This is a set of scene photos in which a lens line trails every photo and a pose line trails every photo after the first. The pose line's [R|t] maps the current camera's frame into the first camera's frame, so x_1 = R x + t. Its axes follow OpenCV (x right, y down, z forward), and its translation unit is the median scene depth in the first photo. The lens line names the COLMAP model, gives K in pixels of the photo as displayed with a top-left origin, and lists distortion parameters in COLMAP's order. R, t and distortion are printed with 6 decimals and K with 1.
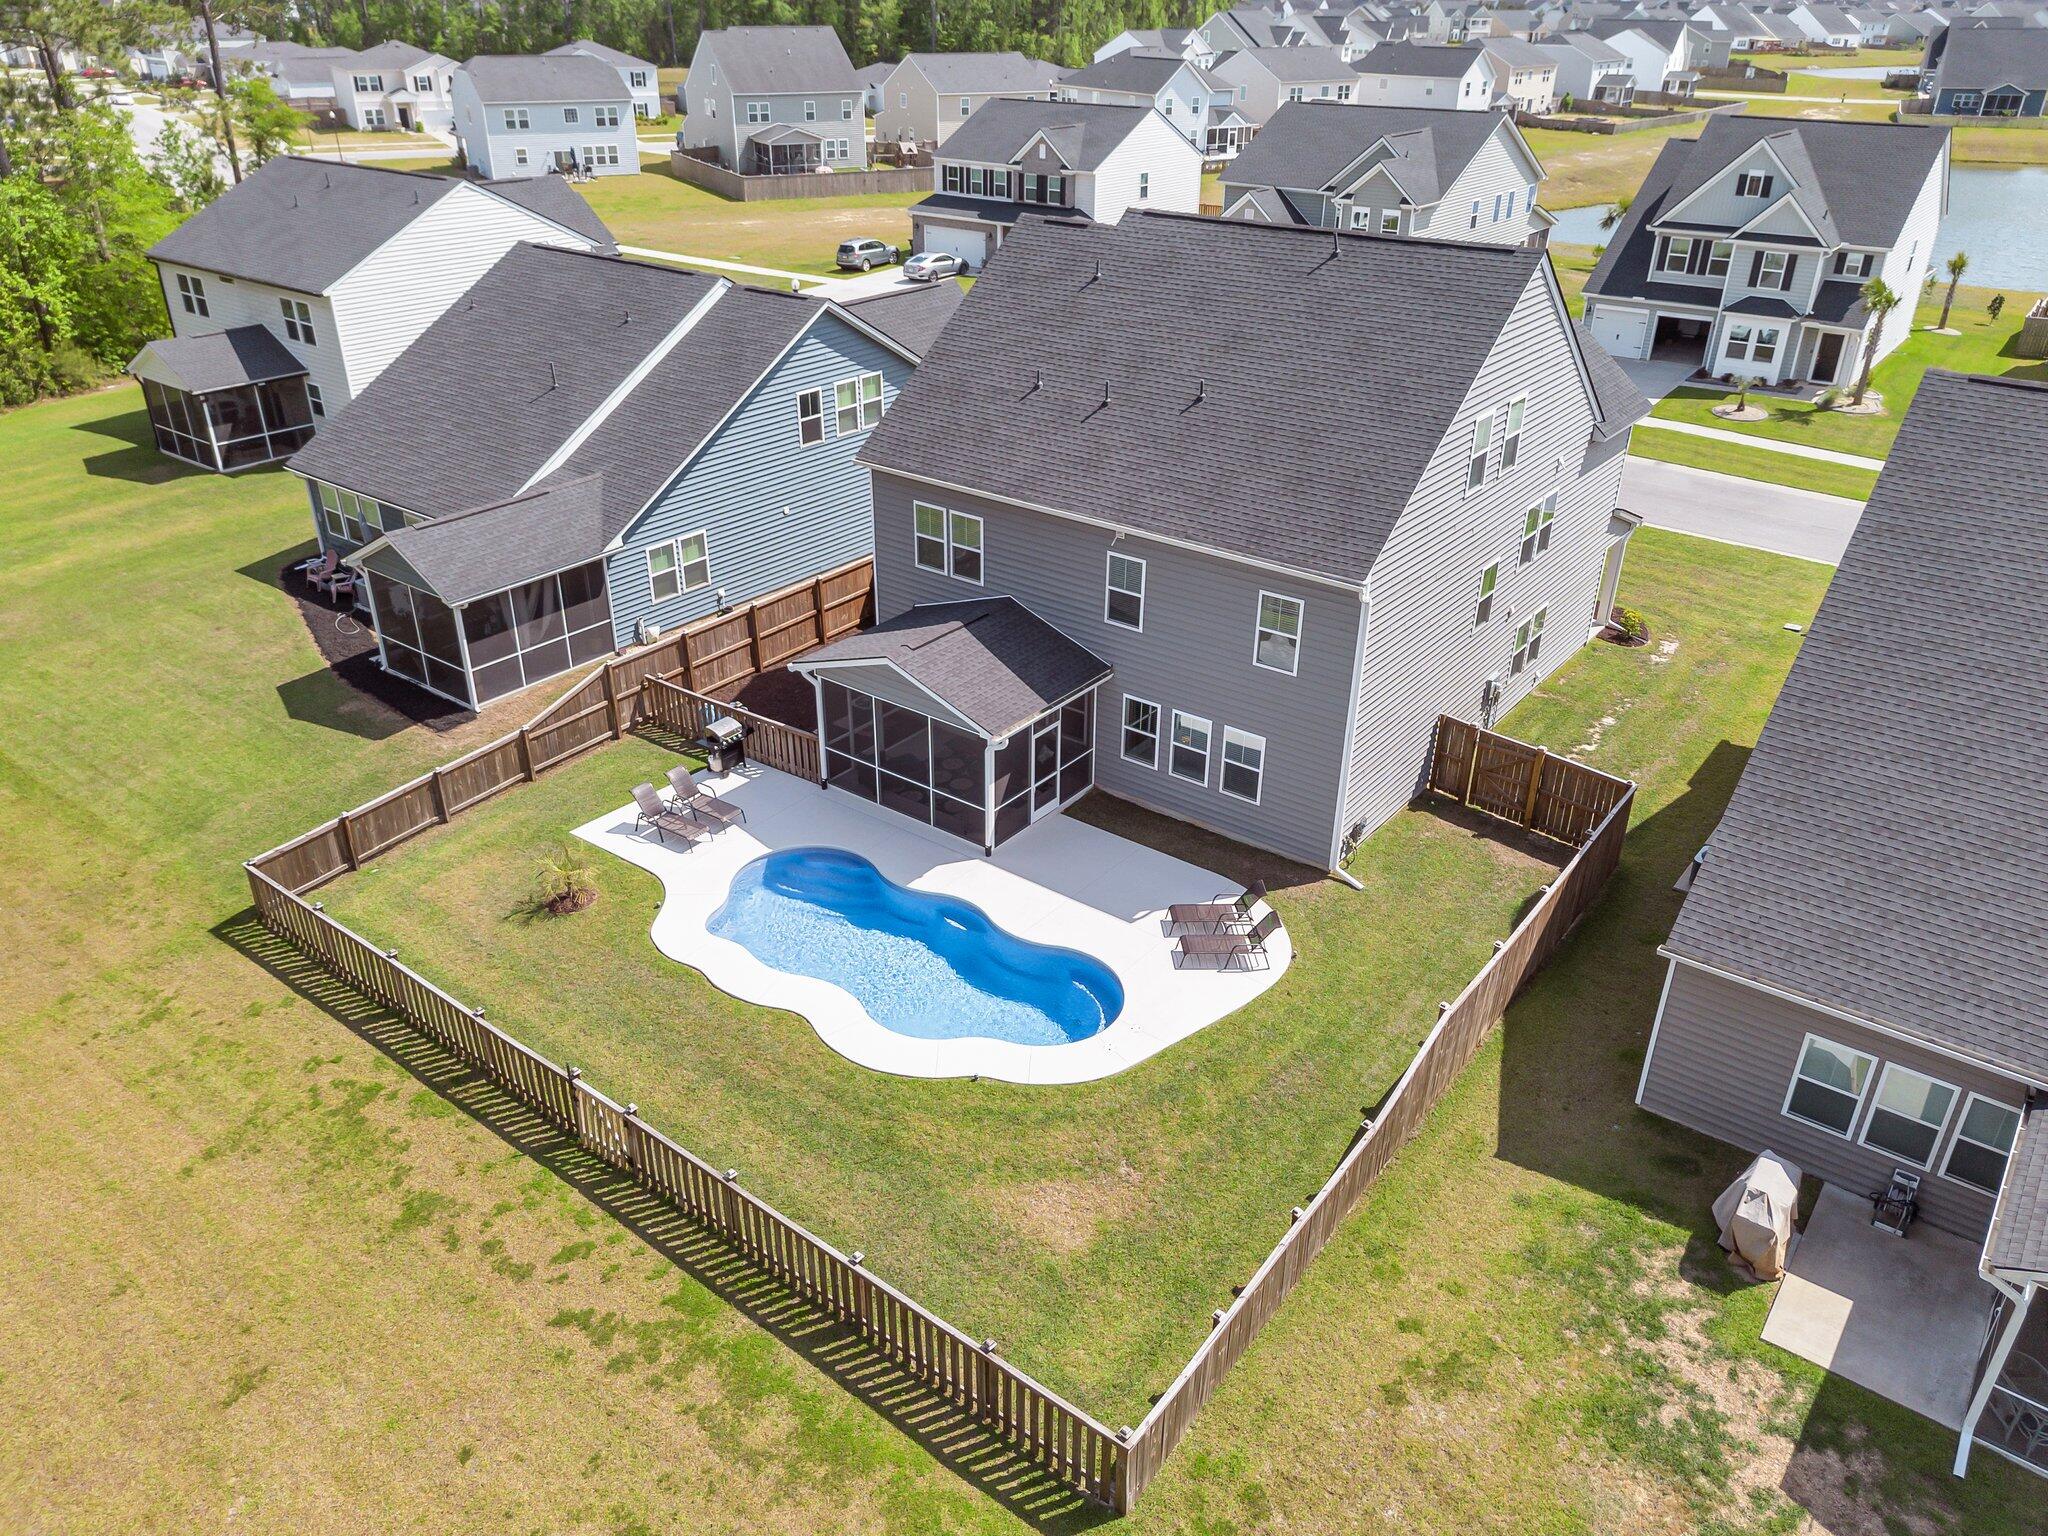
lens RADIAL K [[1470.1, 0, 1021.7], [0, 1470.1, 769.4], [0, 0, 1]] dist [0.063889, -0.070784]
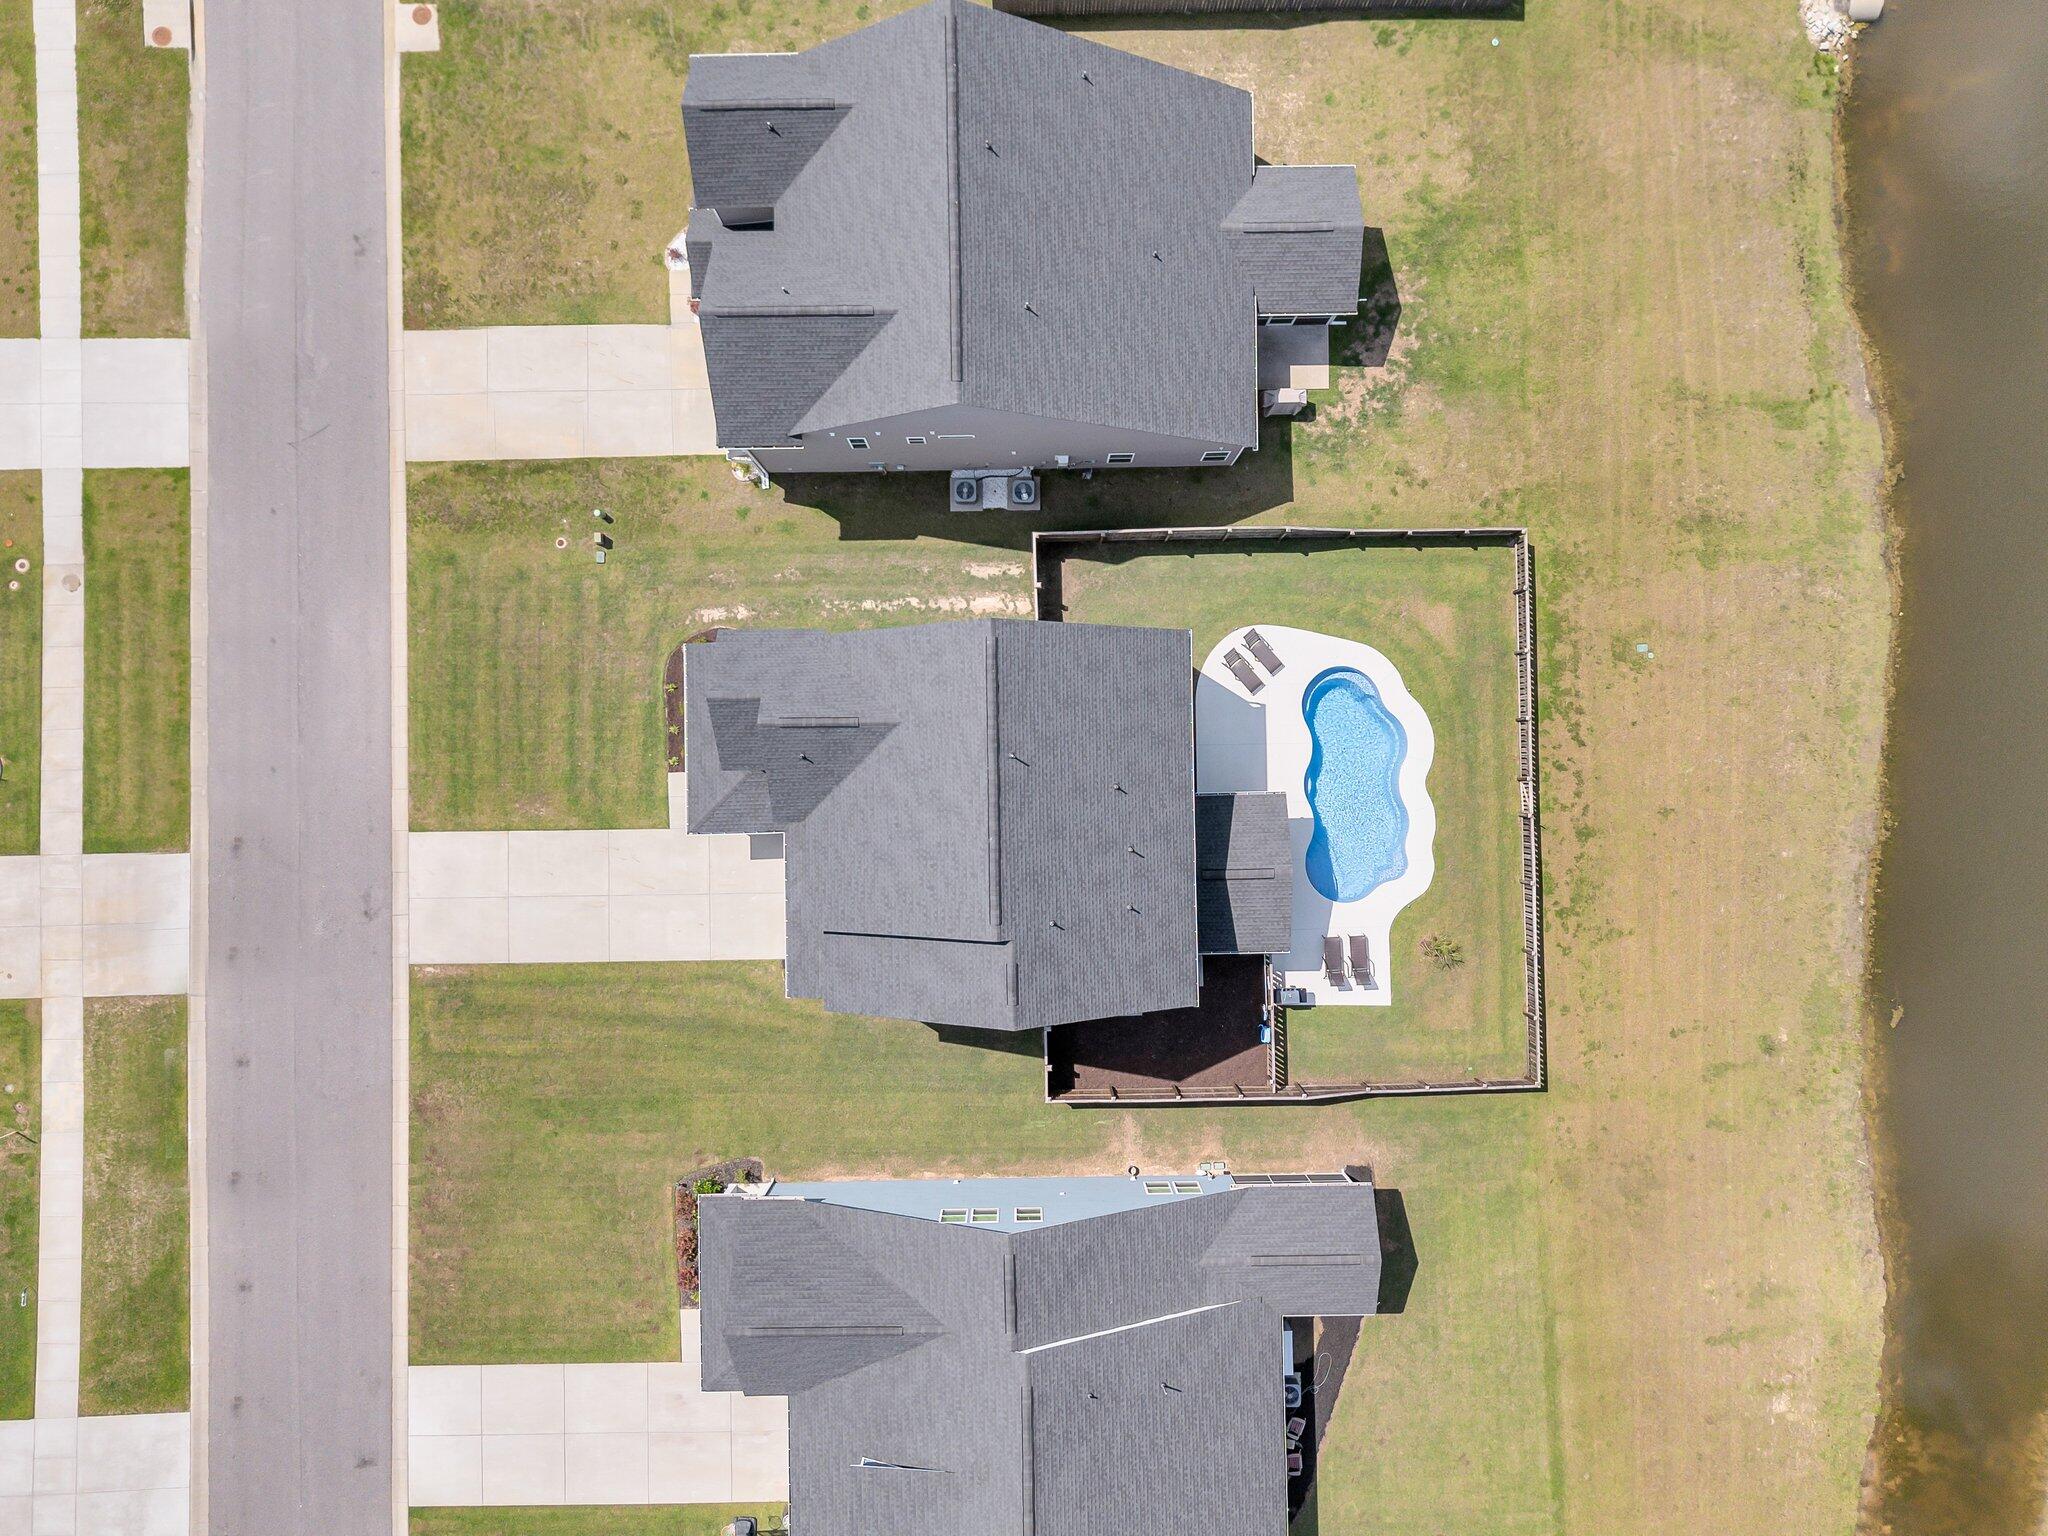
lens RADIAL K [[1470.1, 0, 1021.7], [0, 1470.1, 769.4], [0, 0, 1]] dist [0.063889, -0.070784]
pose [[-0.624752, -0.780808, -0.004828, 0.209273], [0.358866, -0.292622, 0.886334, -1.667952], [-0.693470, 0.552007, 0.463021, 0.343343]]
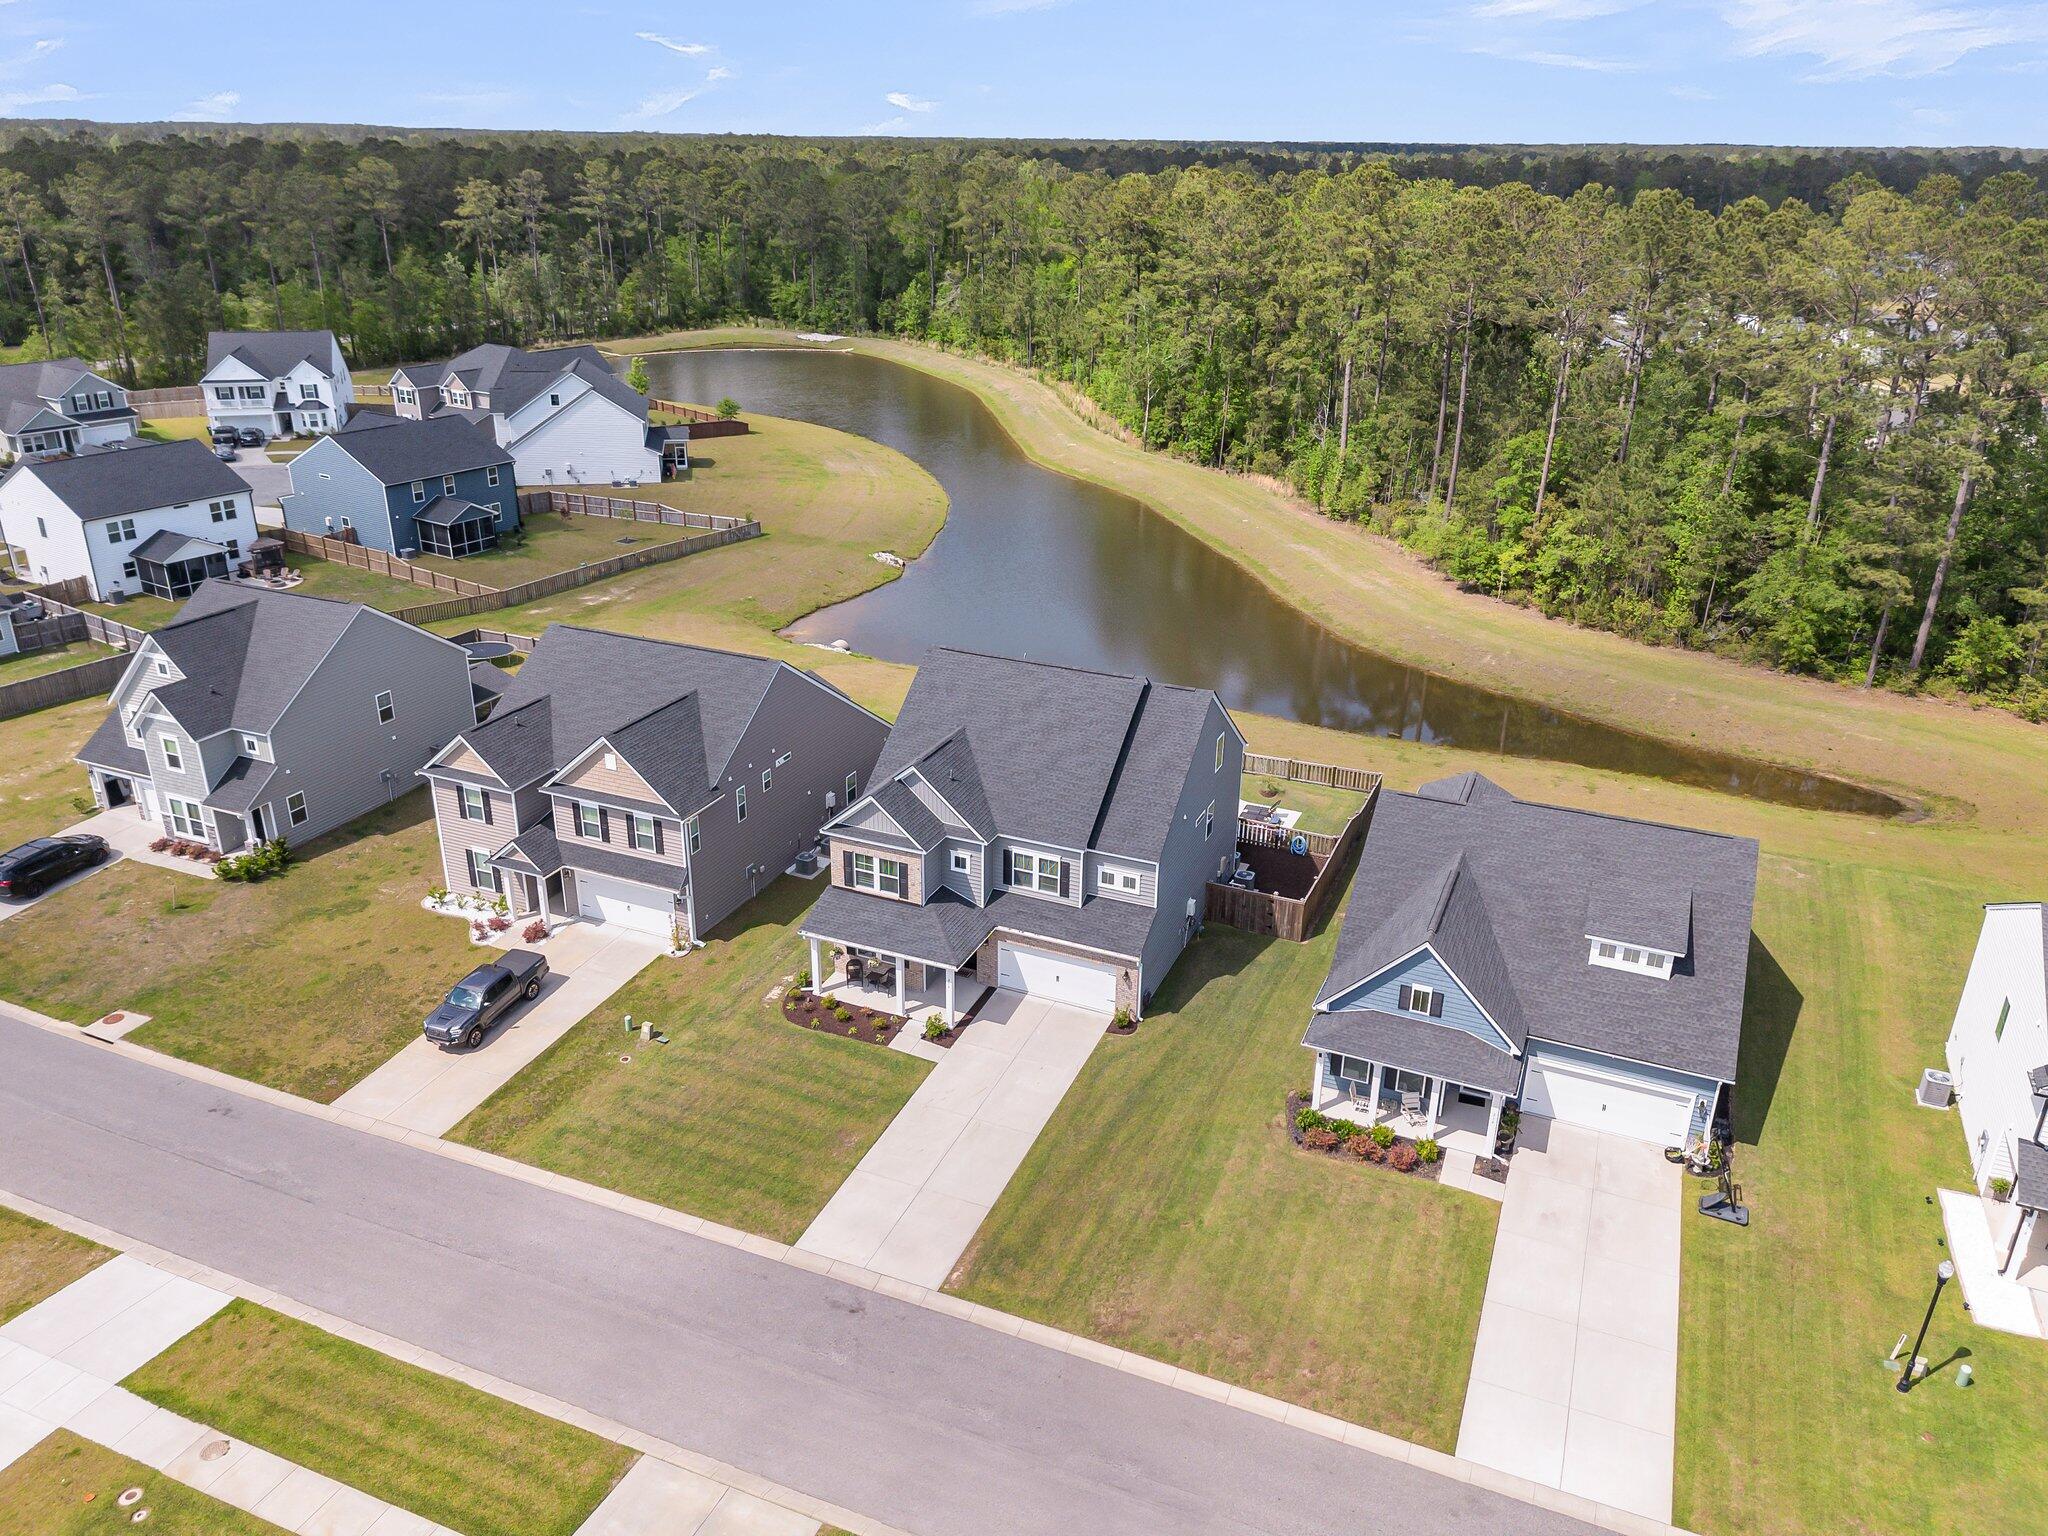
lens RADIAL K [[1465.2, 0, 1024.0], [0, 1465.2, 768.0], [0, 0, 1]] dist [0.080016, -0.057918]
pose [[-0.969148, 0.078415, -0.233675, 0.709170], [-0.132590, 0.633332, 0.762437, -1.818715], [0.207780, 0.769897, -0.603396, 2.380080]]
